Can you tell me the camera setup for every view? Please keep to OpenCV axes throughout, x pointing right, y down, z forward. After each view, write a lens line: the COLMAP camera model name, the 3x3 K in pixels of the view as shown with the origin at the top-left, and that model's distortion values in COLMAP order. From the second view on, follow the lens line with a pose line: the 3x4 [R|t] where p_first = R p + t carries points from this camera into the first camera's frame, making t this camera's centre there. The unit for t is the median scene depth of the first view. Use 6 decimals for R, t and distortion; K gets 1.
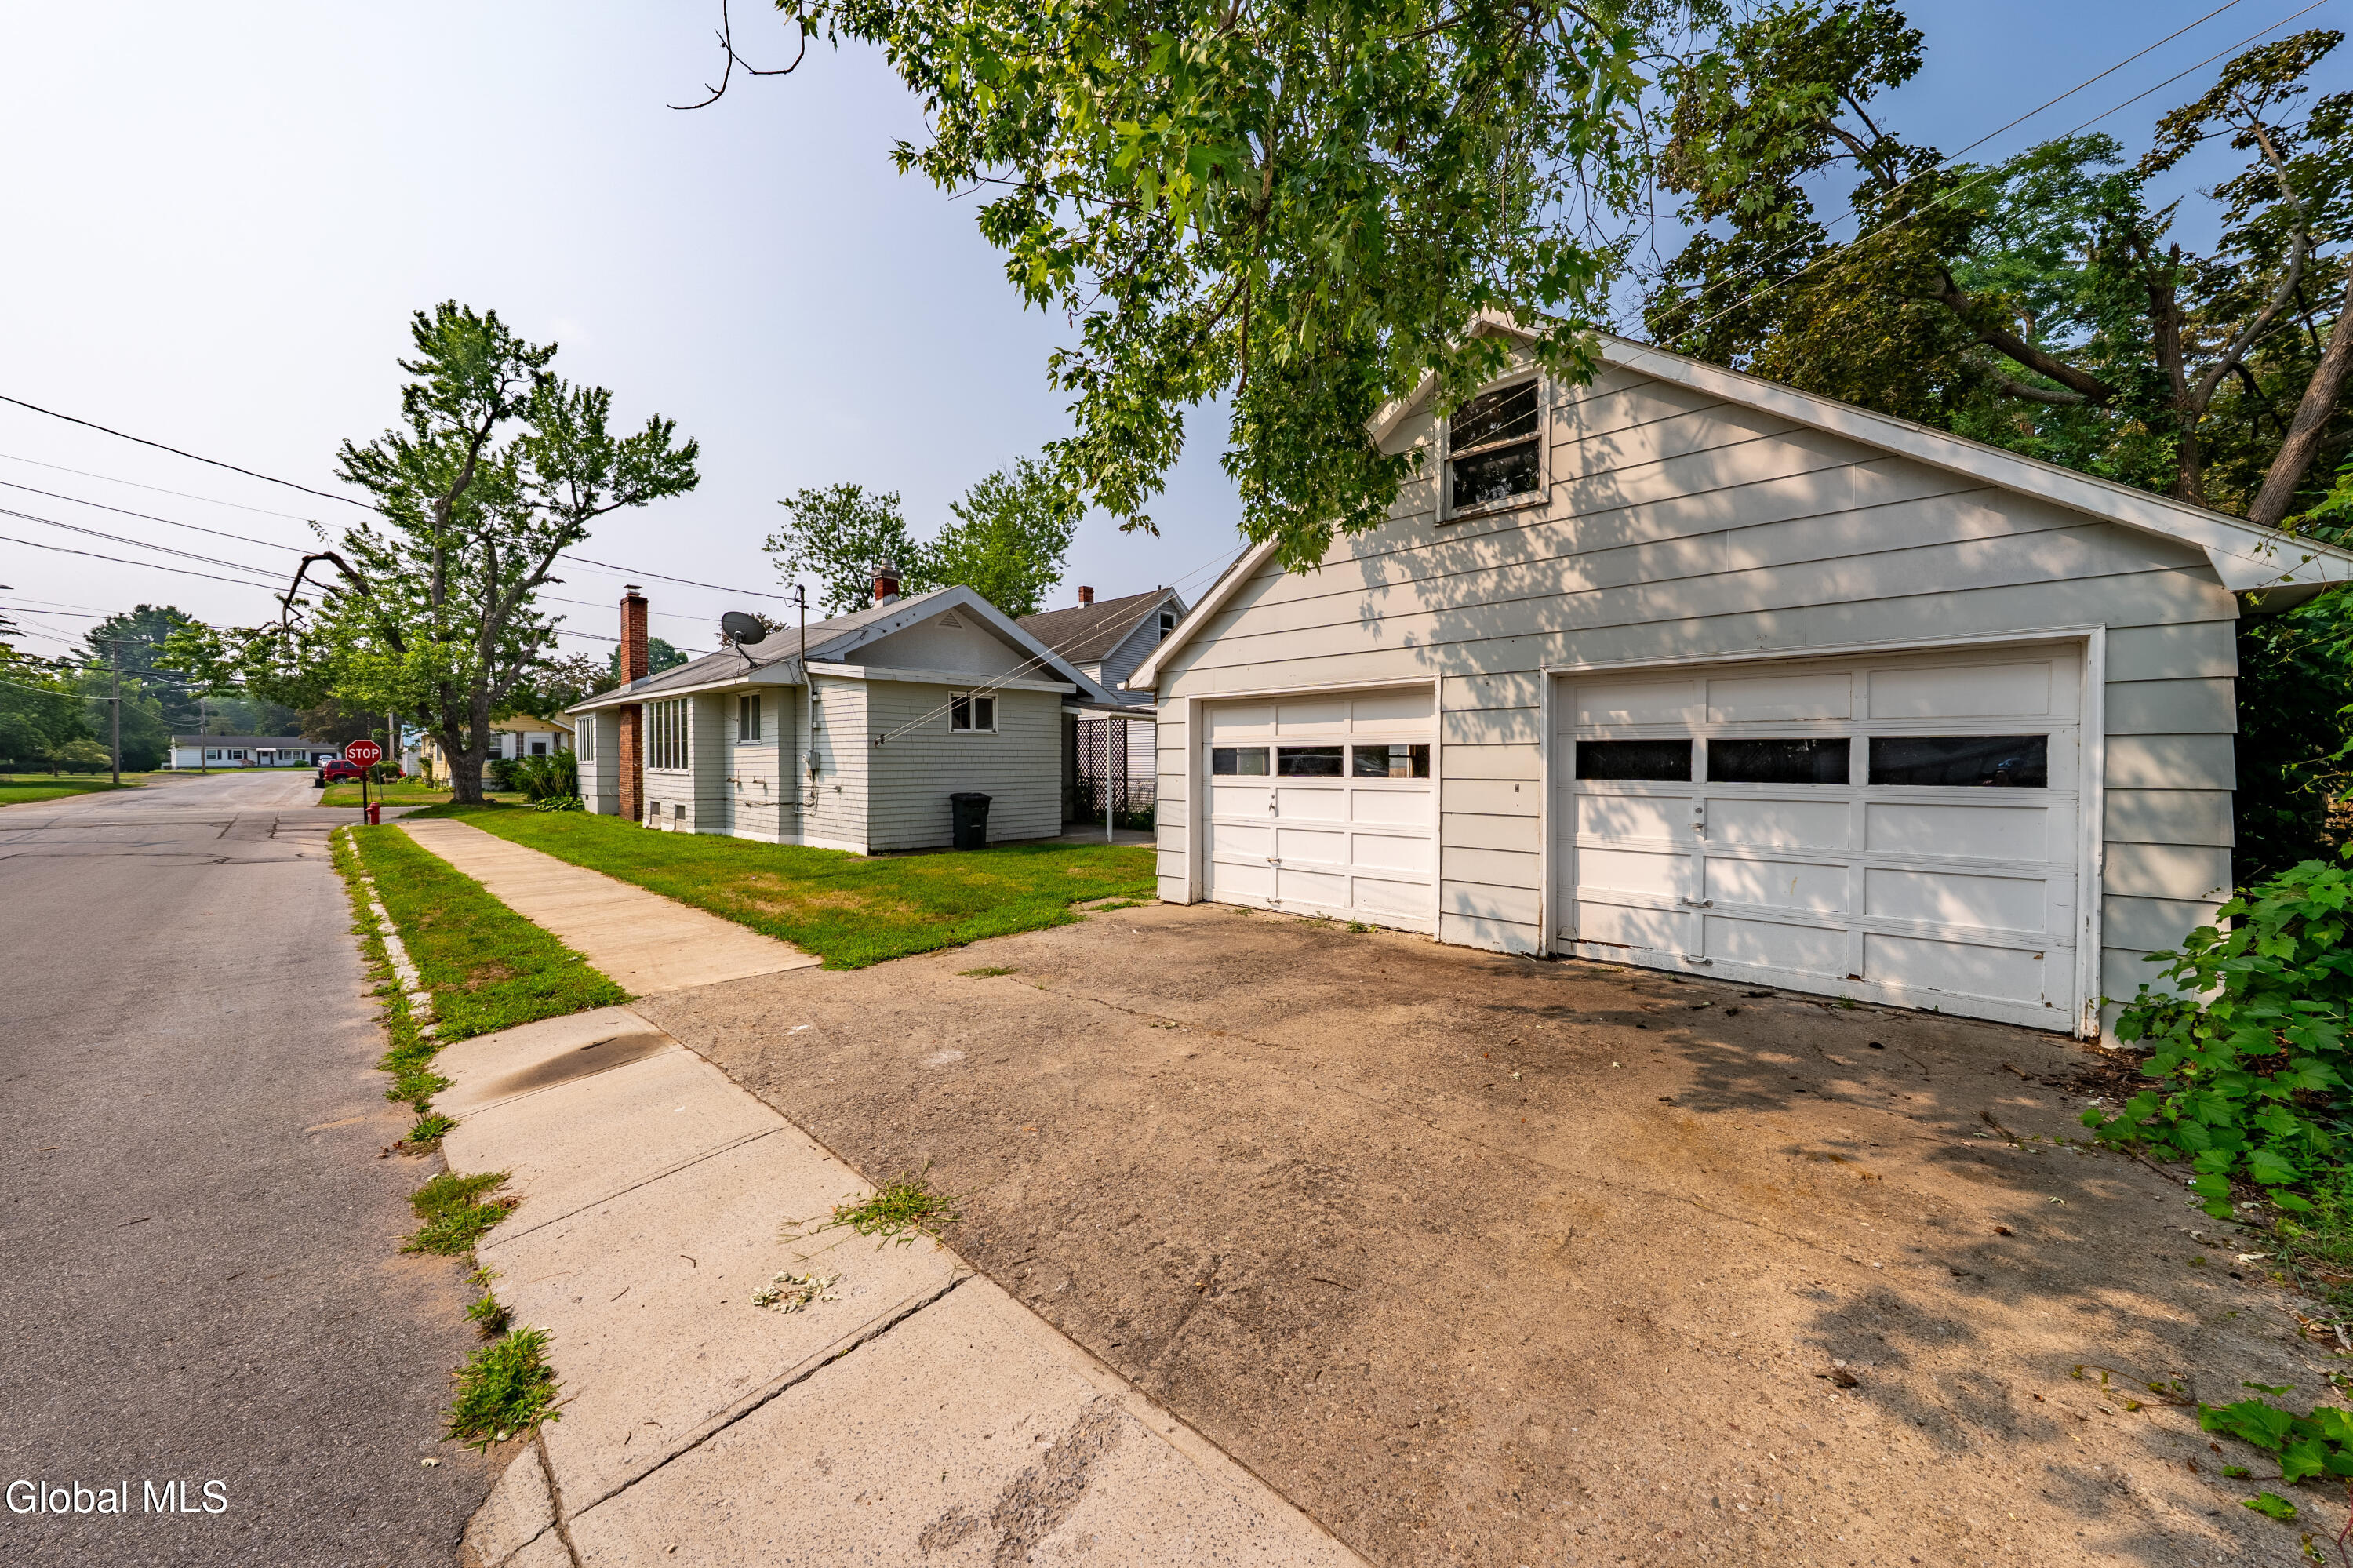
lens RADIAL K [[817.0, 0, 1180.2], [0, 817.0, 770.4], [0, 0, 1]] dist [0.001986, 0.000203]
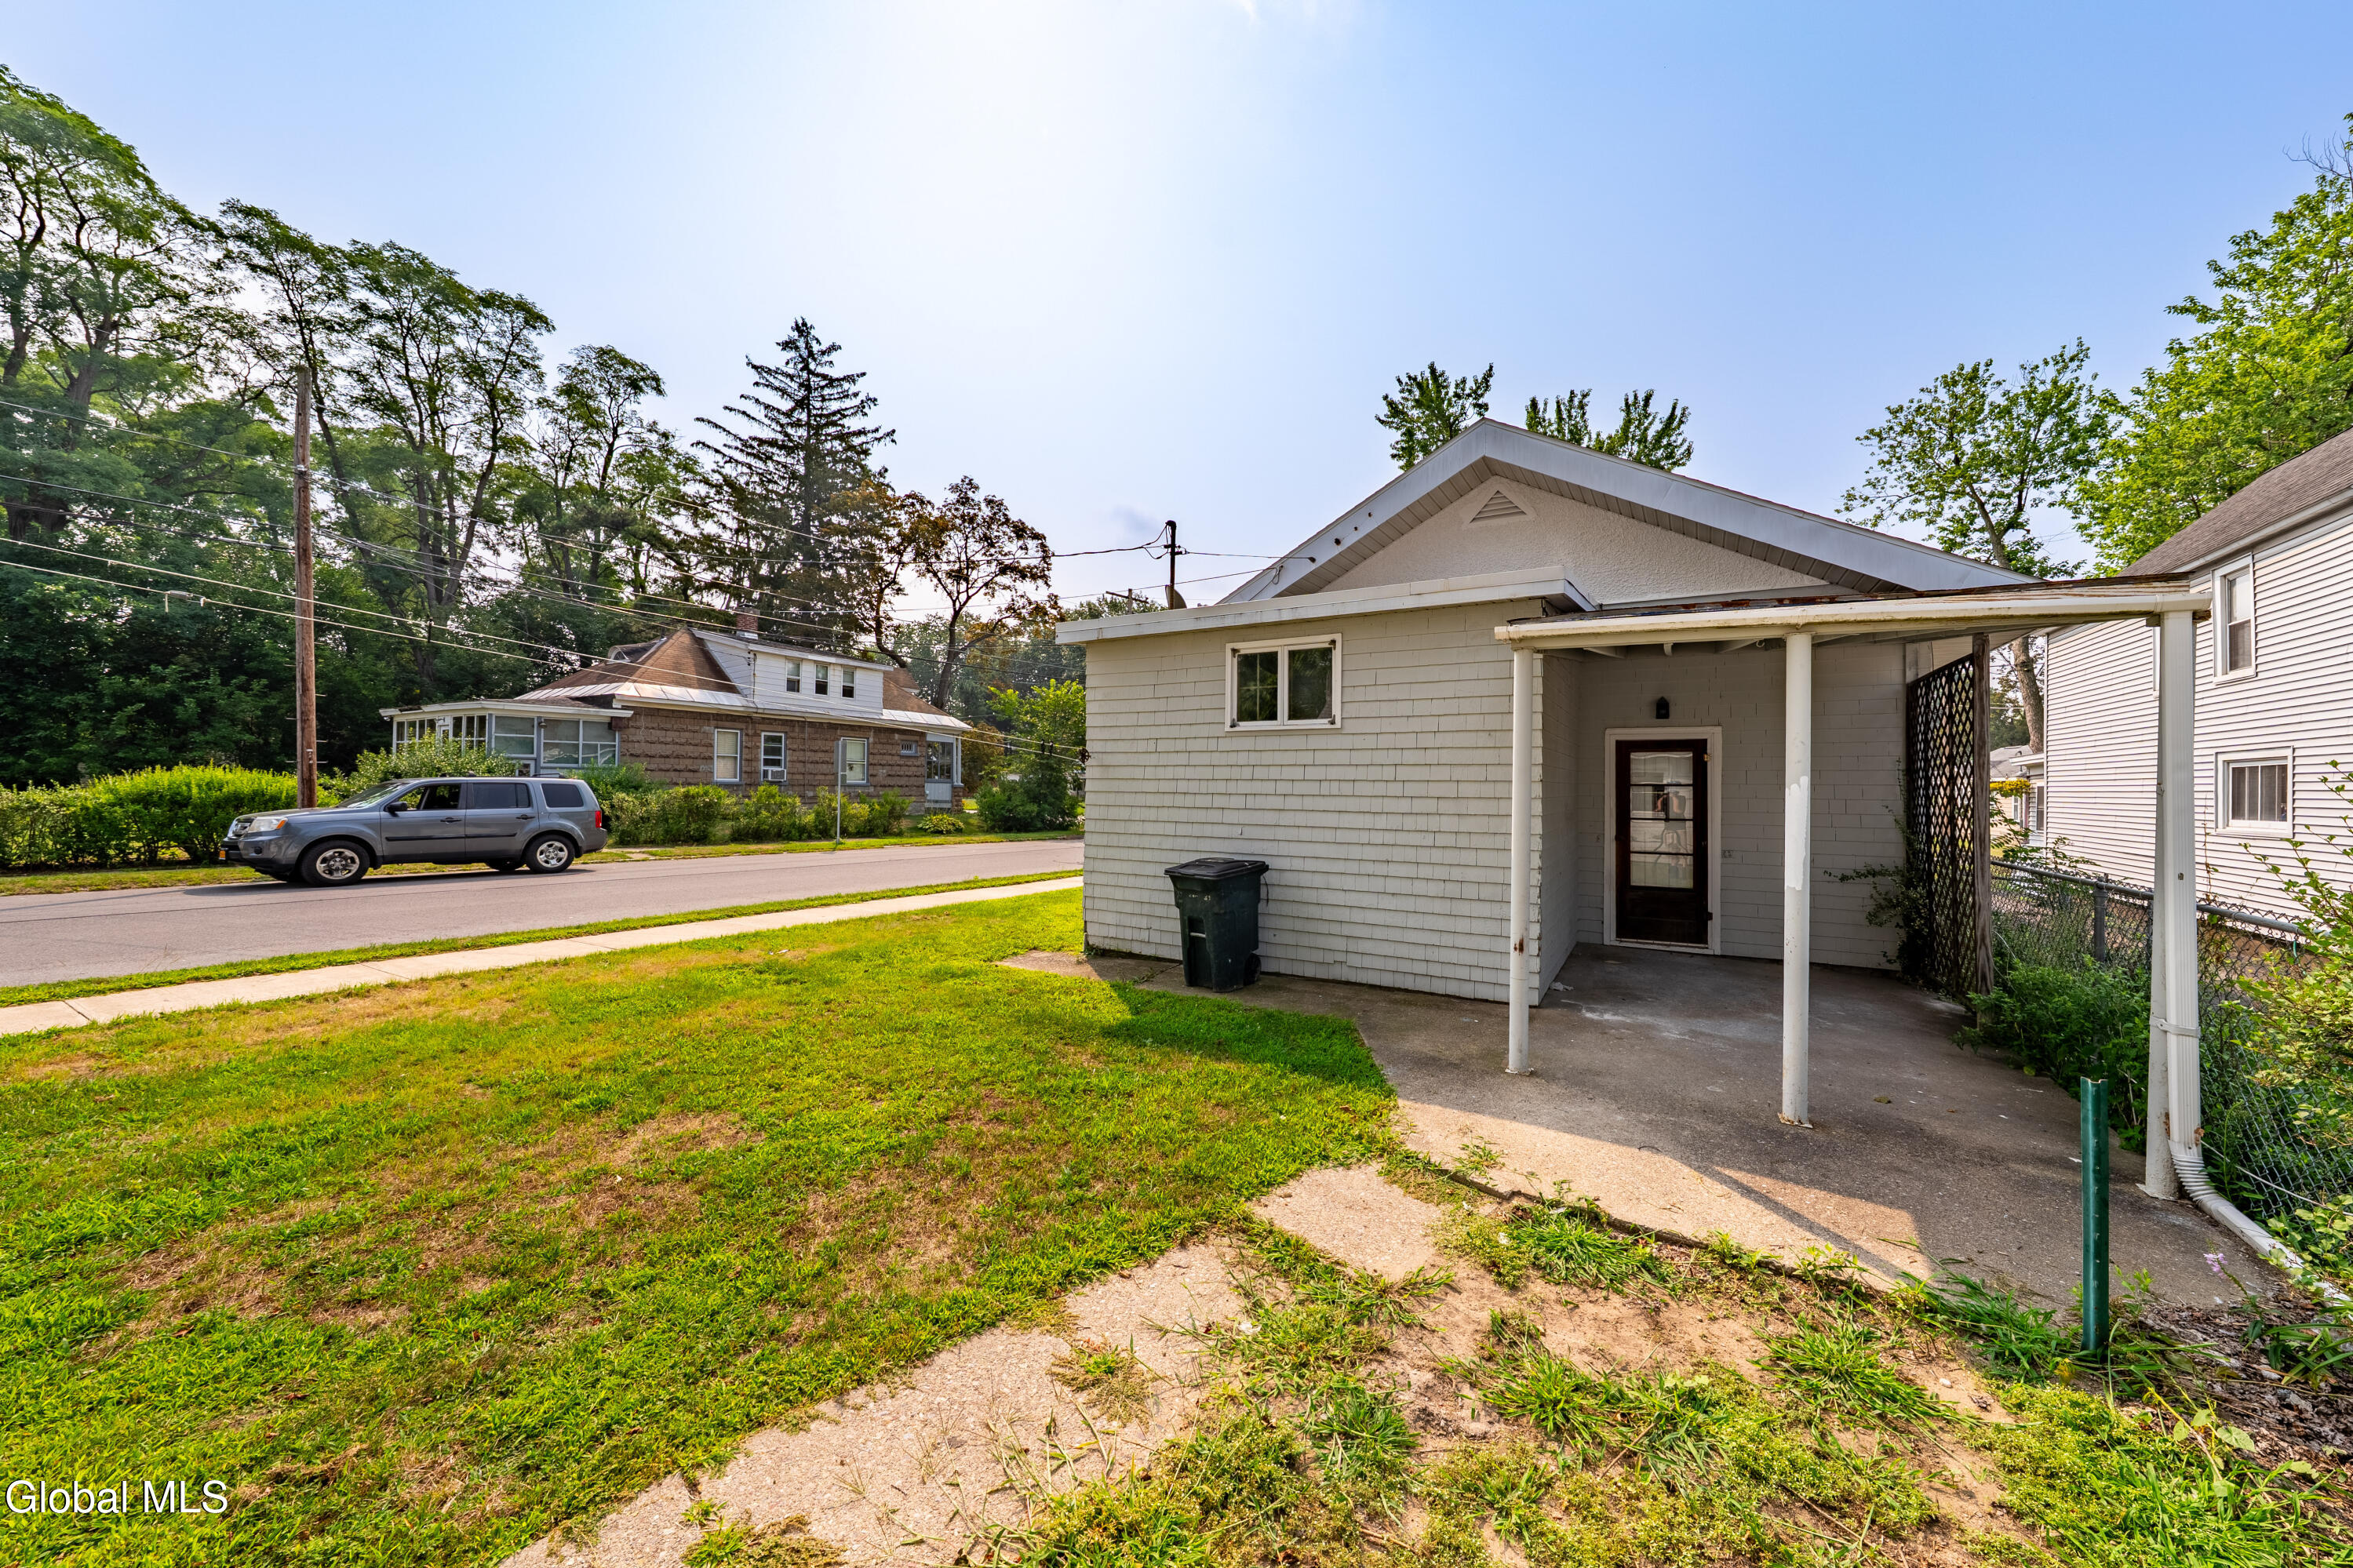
lens RADIAL K [[816.9, 0, 1176.9], [0, 816.9, 785.8], [0, 0, 1]] dist [0.001986, 0.000203]
pose [[0.266202, 0.003443, -0.963911, 0.083755], [-0.024872, 0.999685, -0.003298, -0.005390], [0.963596, 0.024852, 0.266204, 0.398844]]
